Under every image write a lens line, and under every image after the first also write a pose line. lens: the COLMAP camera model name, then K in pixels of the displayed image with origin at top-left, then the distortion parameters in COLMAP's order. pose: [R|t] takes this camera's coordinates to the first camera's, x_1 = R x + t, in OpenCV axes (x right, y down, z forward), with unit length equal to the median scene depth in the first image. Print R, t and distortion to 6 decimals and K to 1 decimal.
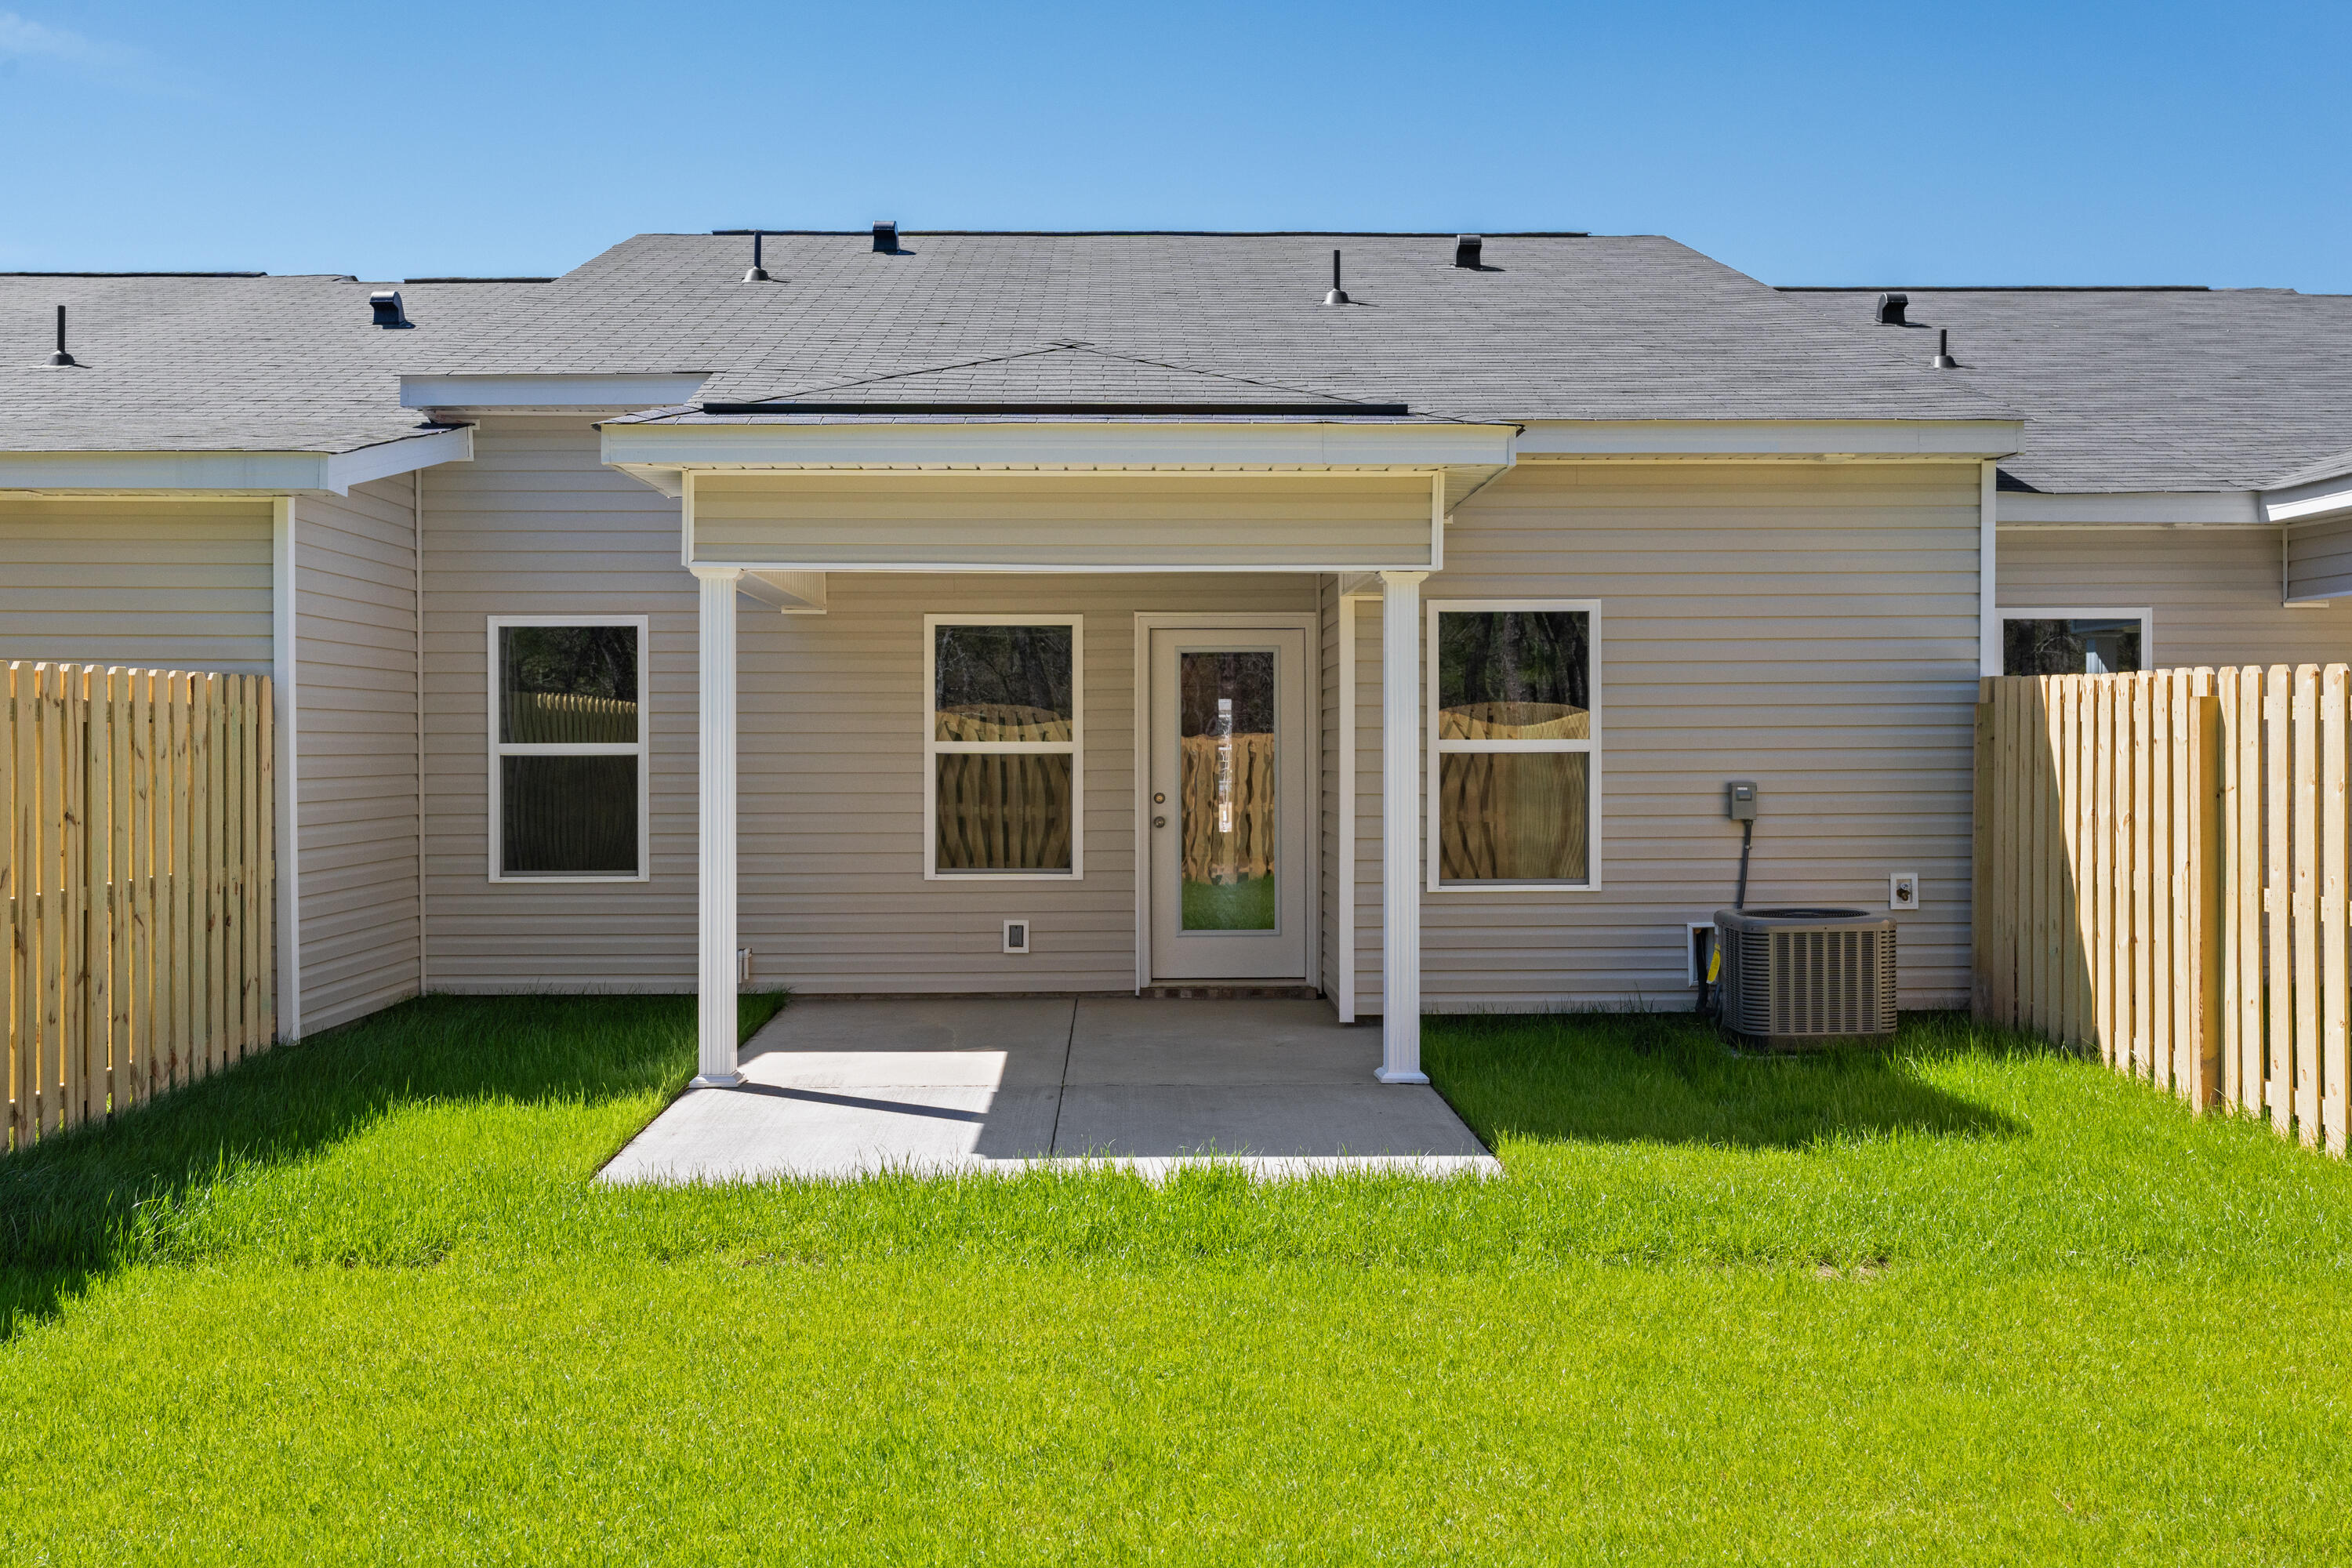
lens RADIAL K [[2293.1, 0, 1176.4], [0, 2293.1, 704.2], [0, 0, 1]] dist [0.024329, 0.000000]
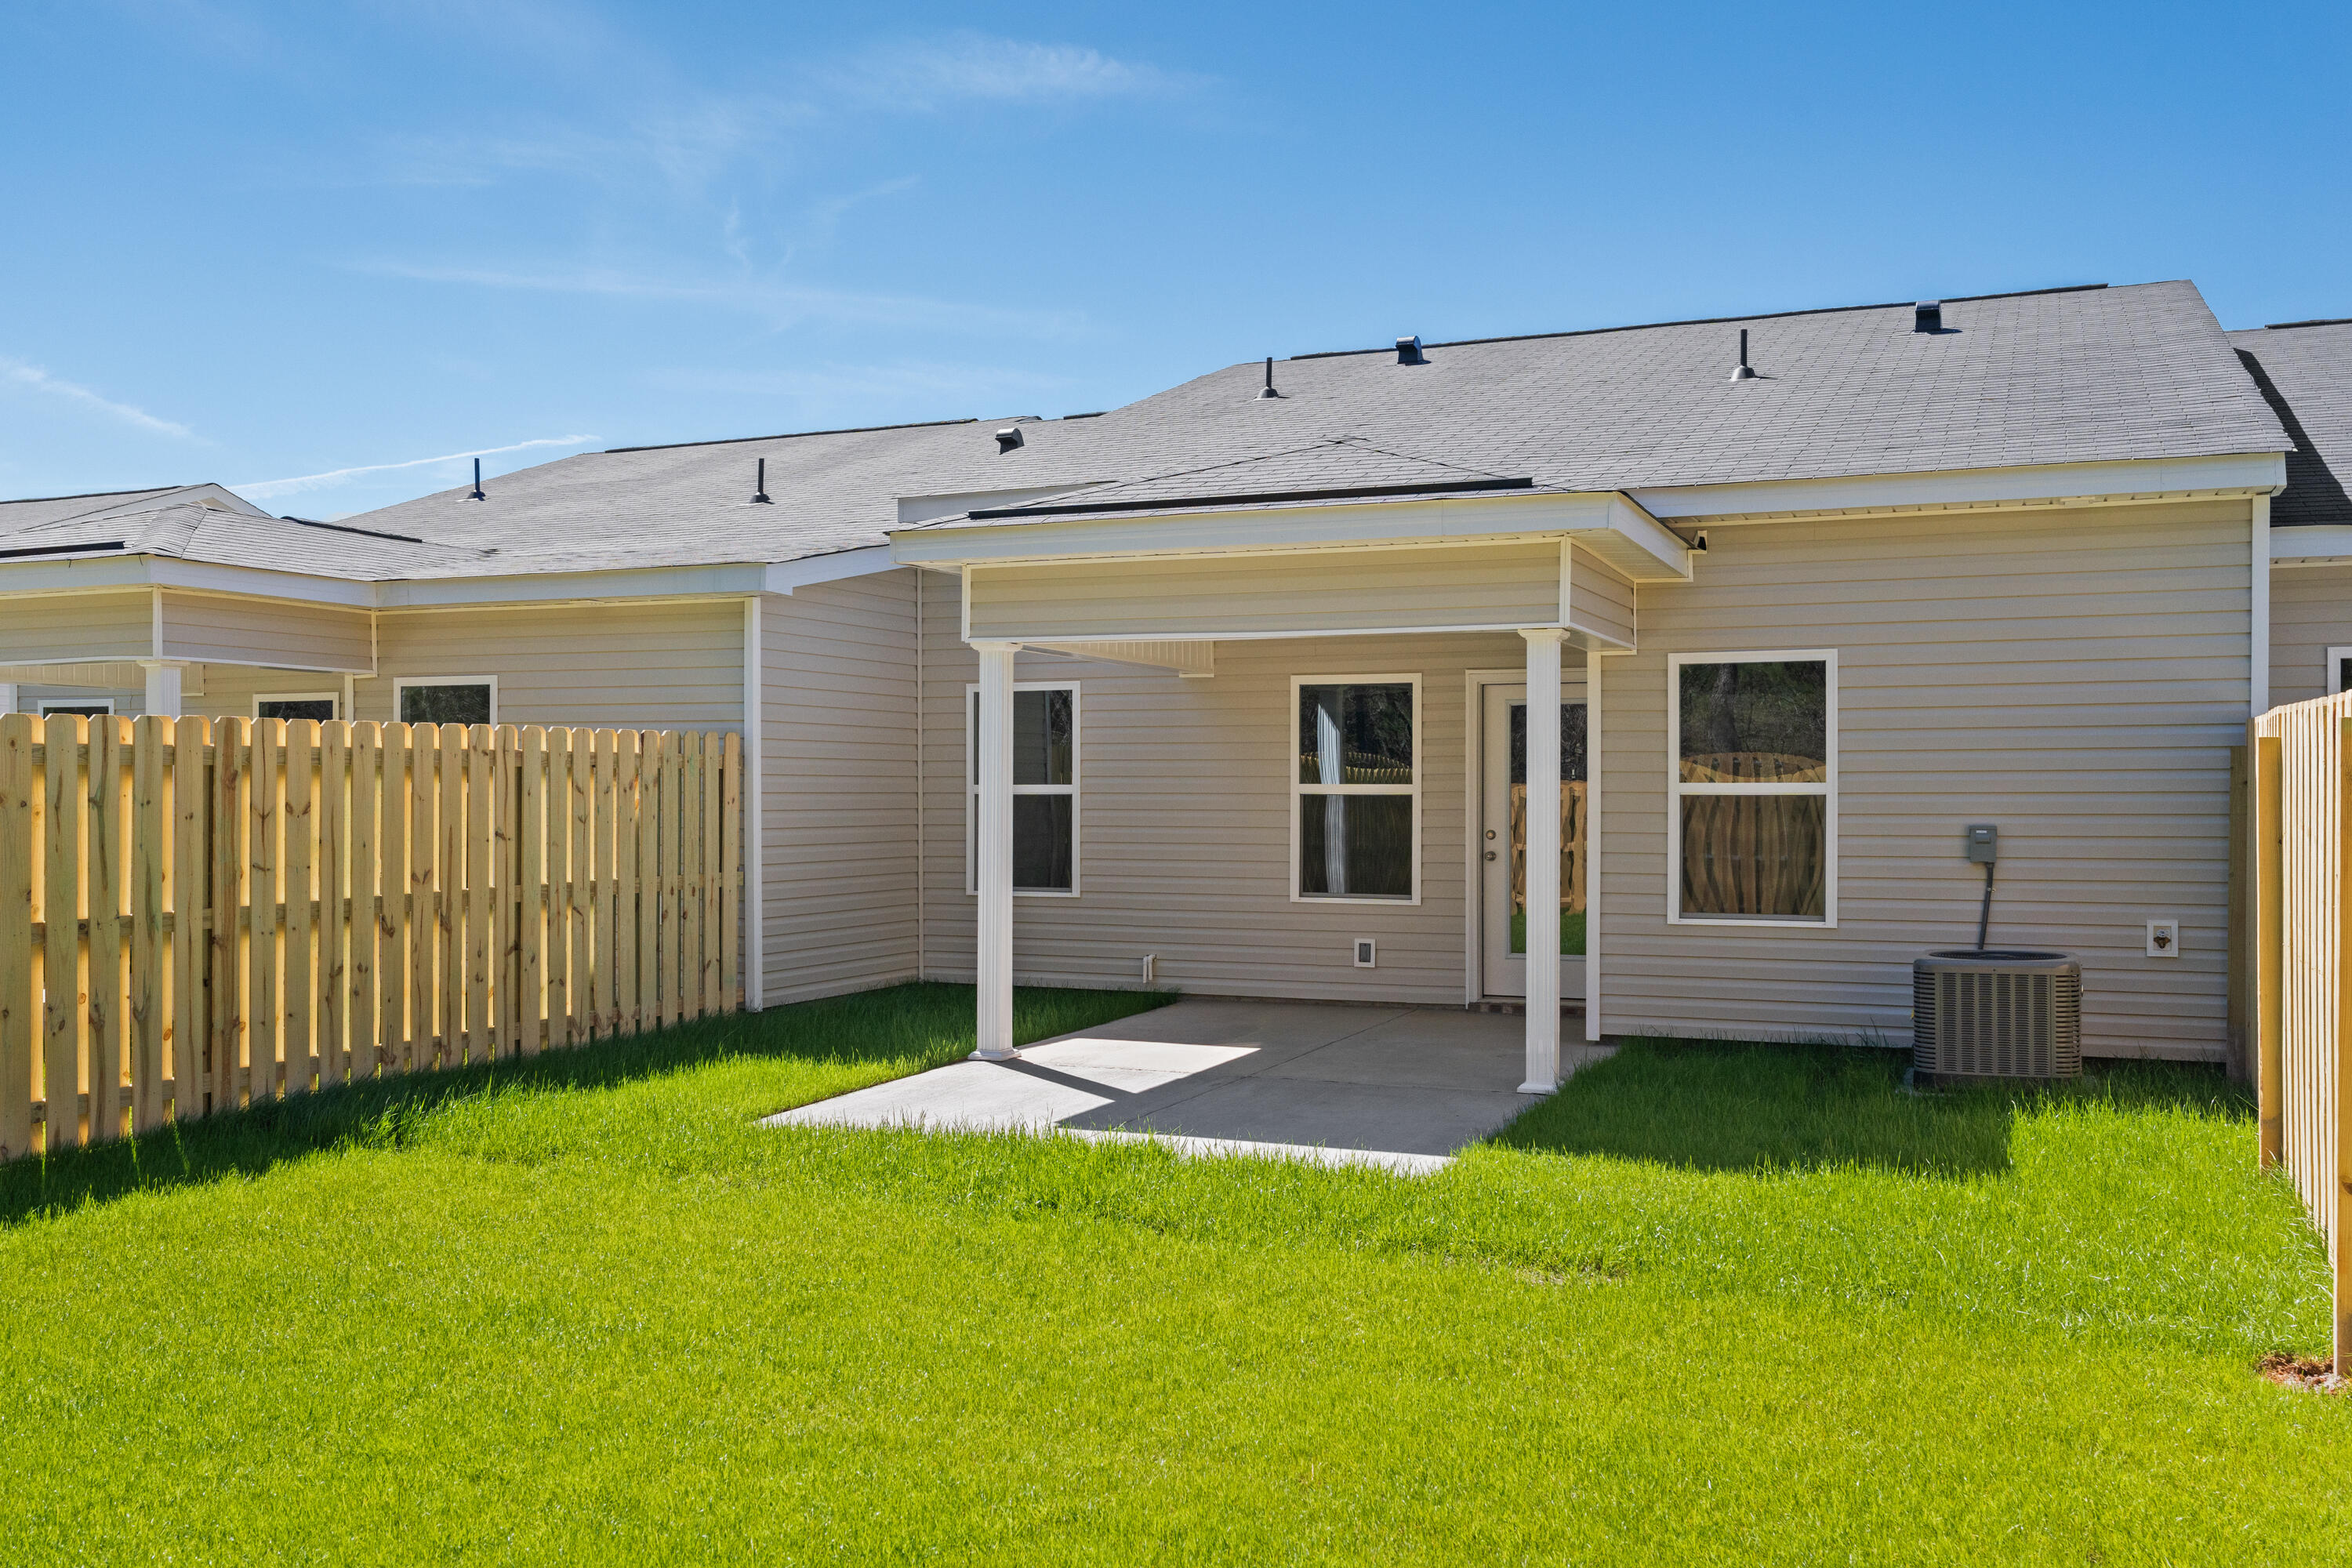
lens RADIAL K [[2018.5, 0, 1193.2], [0, 2018.5, 734.1], [0, 0, 1]] dist [0.012215, 0.002012]
pose [[0.913856, -0.006938, -0.405980, 0.288900], [0.002696, 0.999936, -0.011022, 0.002318], [0.406030, 0.008978, 0.913815, 0.038836]]
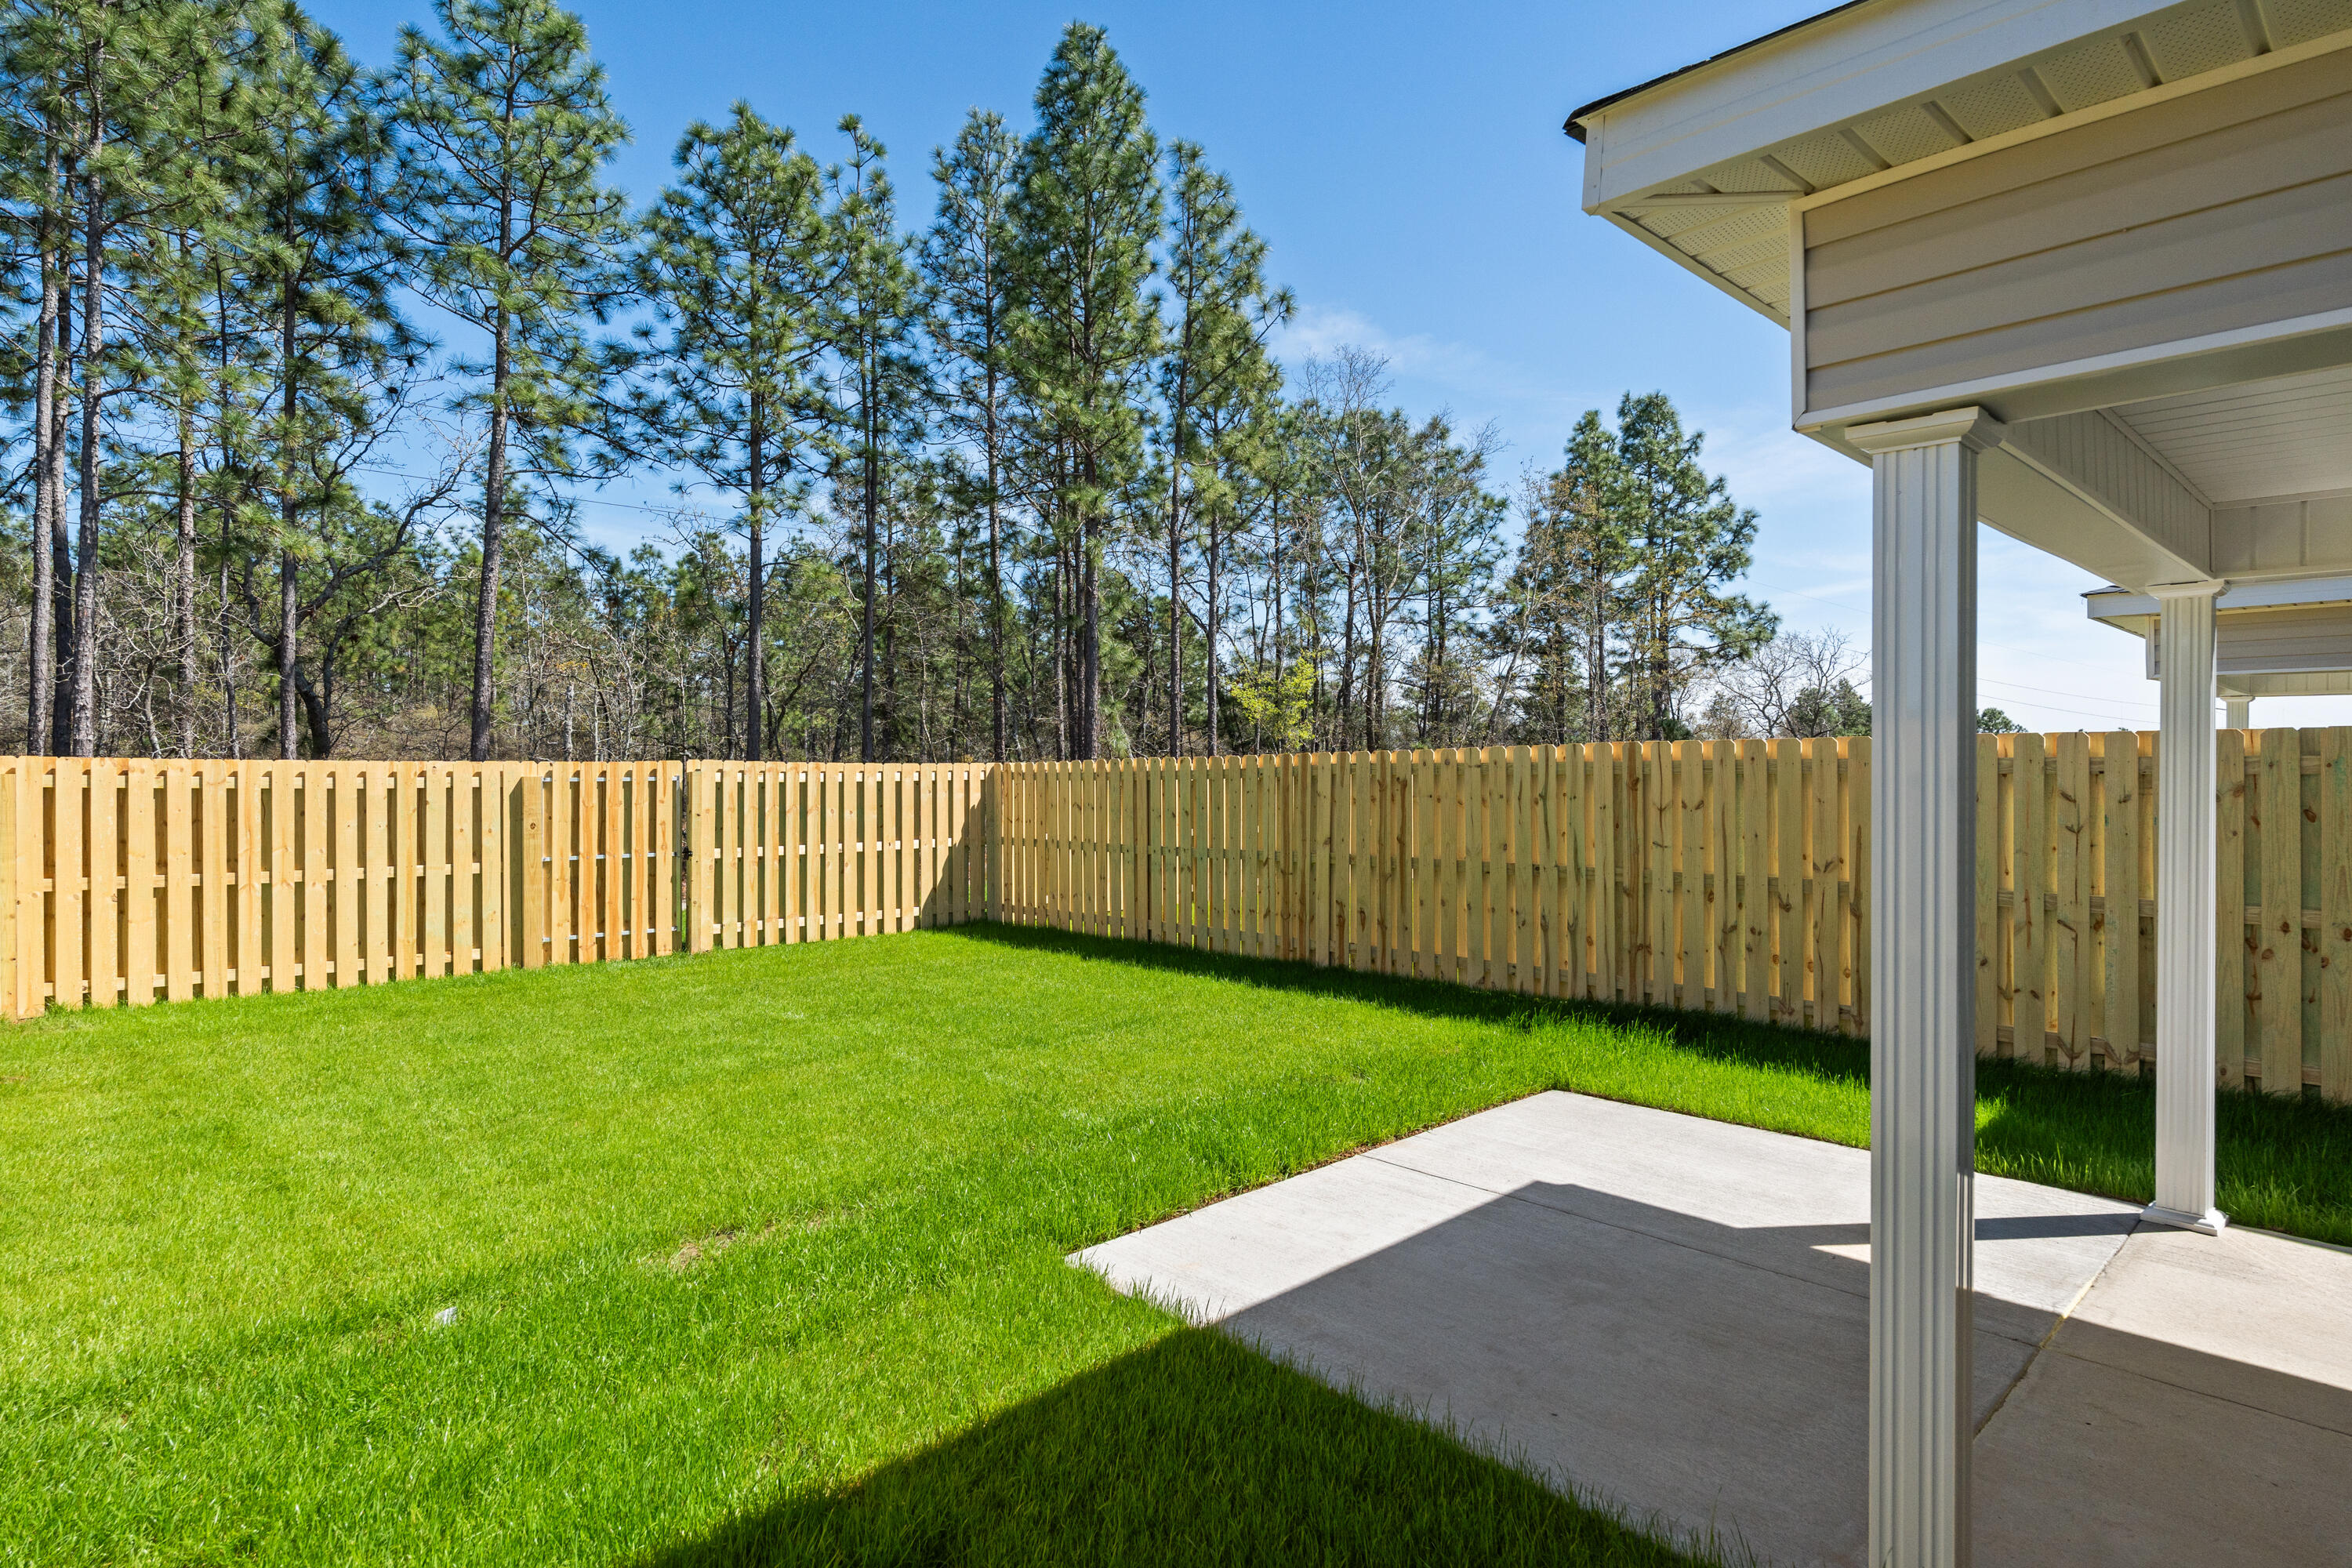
lens RADIAL K [[1270.5, 0, 1180.8], [0, 1270.5, 774.4], [0, 0, 1]] dist [0.005632, 0.000070]
pose [[-0.745118, 0.013186, -0.666802, 0.313676], [0.012986, 0.999902, 0.005262, -0.002326], [0.666806, -0.004738, -0.745216, 0.937609]]
